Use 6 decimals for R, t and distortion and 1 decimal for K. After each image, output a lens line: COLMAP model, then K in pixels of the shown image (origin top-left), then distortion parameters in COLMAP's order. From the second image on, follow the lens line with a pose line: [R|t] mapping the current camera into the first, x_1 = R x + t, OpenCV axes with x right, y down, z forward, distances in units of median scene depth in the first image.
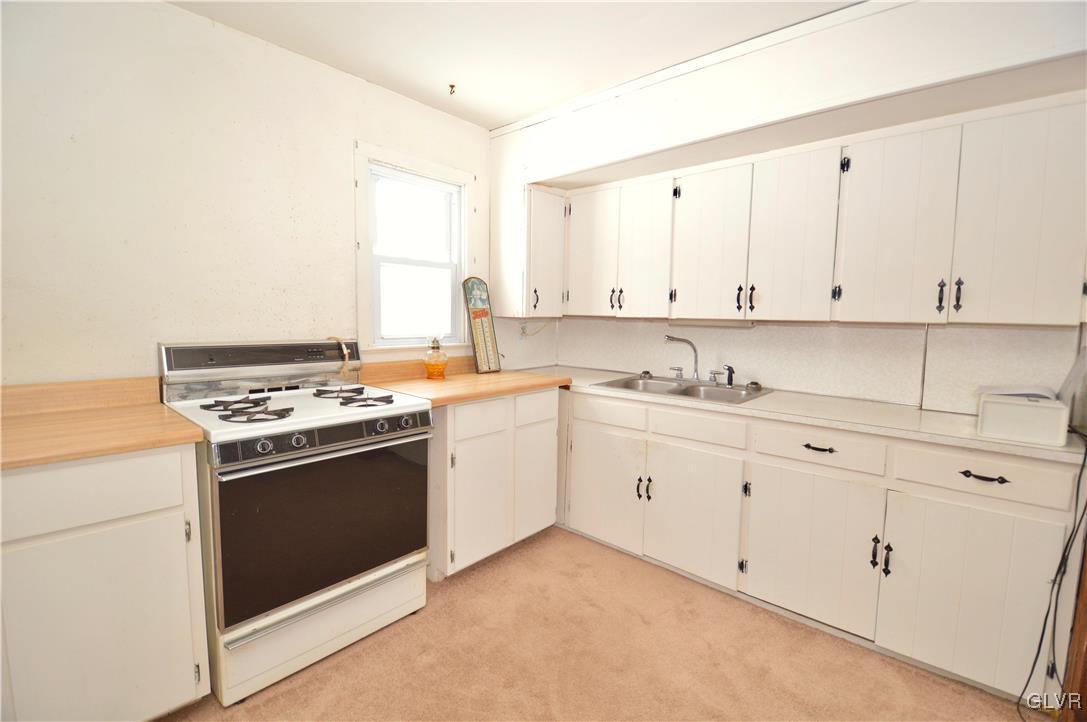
lens RADIAL K [[482.4, 0, 548.0], [0, 482.4, 358.0], [0, 0, 1]] dist [0.018536, -0.021935]
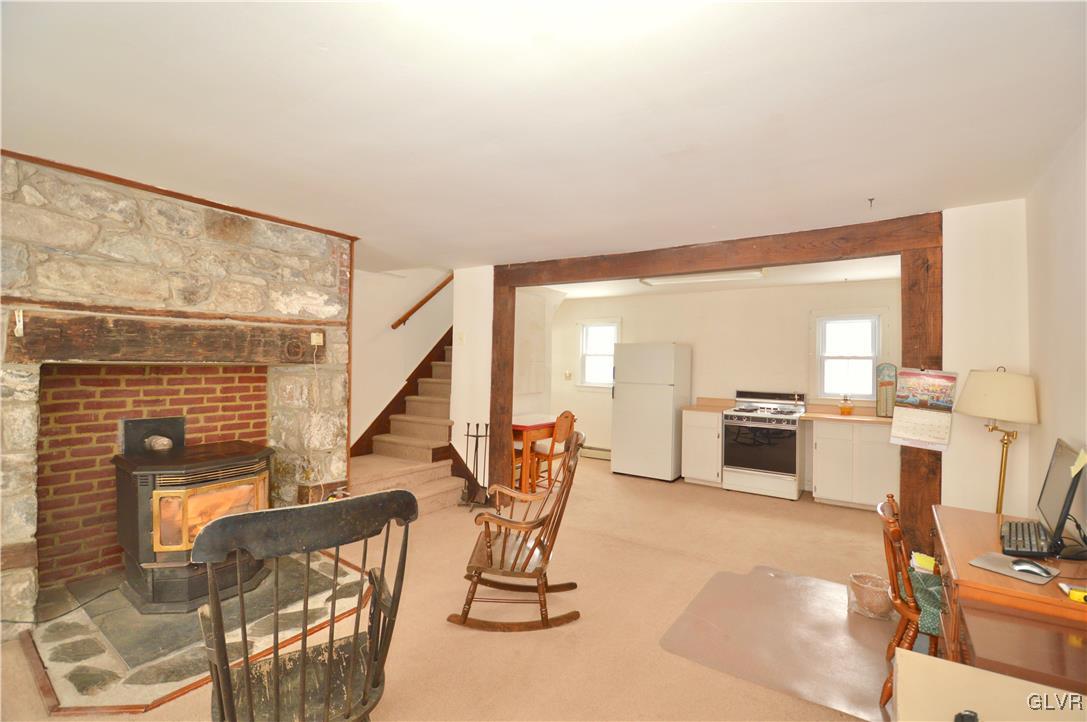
lens RADIAL K [[482.4, 0, 548.0], [0, 482.4, 358.0], [0, 0, 1]] dist [0.018536, -0.021935]
pose [[0.120358, -0.023910, -0.992443, 1.680068], [-0.104577, 0.993842, -0.036627, 0.010242], [0.987207, 0.108195, 0.117116, -0.504227]]
